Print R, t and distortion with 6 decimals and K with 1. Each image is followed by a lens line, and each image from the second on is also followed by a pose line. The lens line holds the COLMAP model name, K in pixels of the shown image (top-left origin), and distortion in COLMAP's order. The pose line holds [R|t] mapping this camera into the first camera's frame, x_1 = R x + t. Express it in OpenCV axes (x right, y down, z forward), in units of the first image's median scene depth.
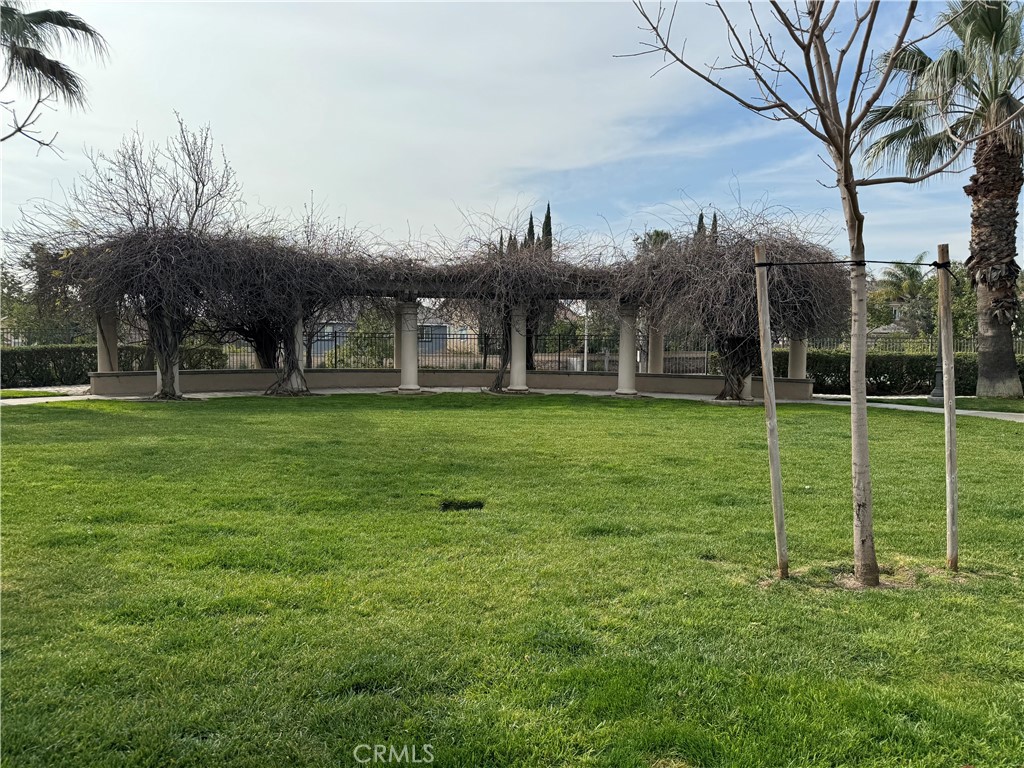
lens RADIAL K [[694.0, 0, 506.6], [0, 694.0, 383.8], [0, 0, 1]] dist [0.076830, -0.108018]
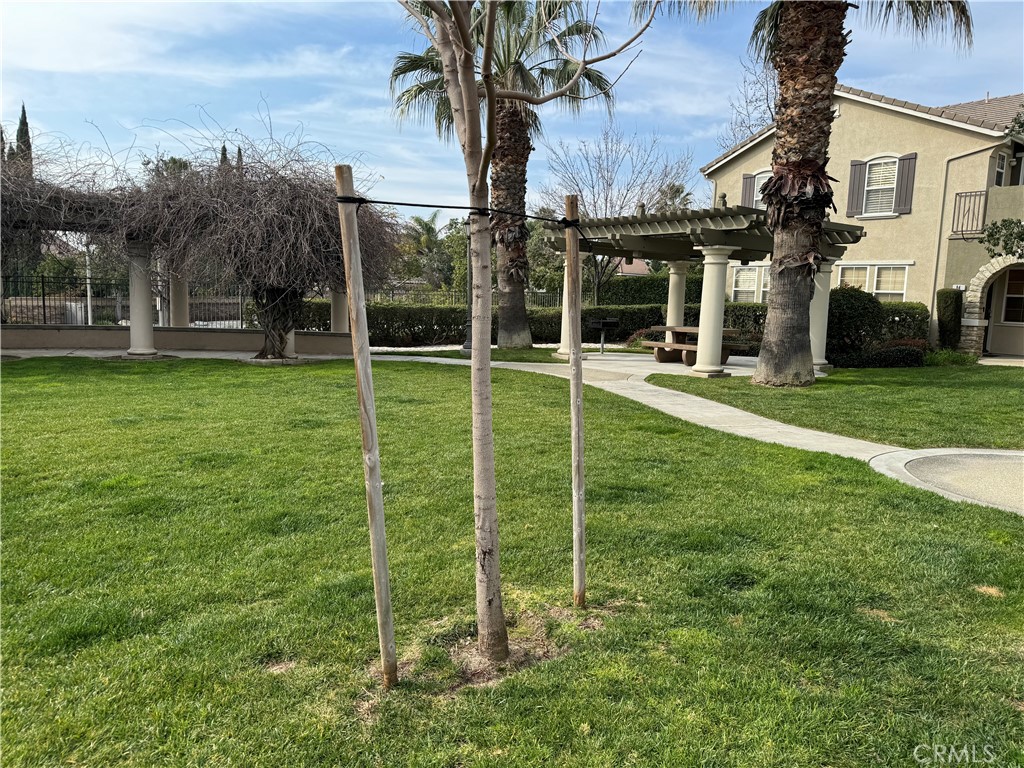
lens RADIAL K [[694.0, 0, 506.6], [0, 694.0, 383.8], [0, 0, 1]] dist [0.076830, -0.108018]
pose [[0.801038, -0.063891, 0.595195, 0.028209], [0.016590, 0.996275, 0.084617, -0.016052], [-0.598384, -0.057907, 0.799114, 0.113090]]
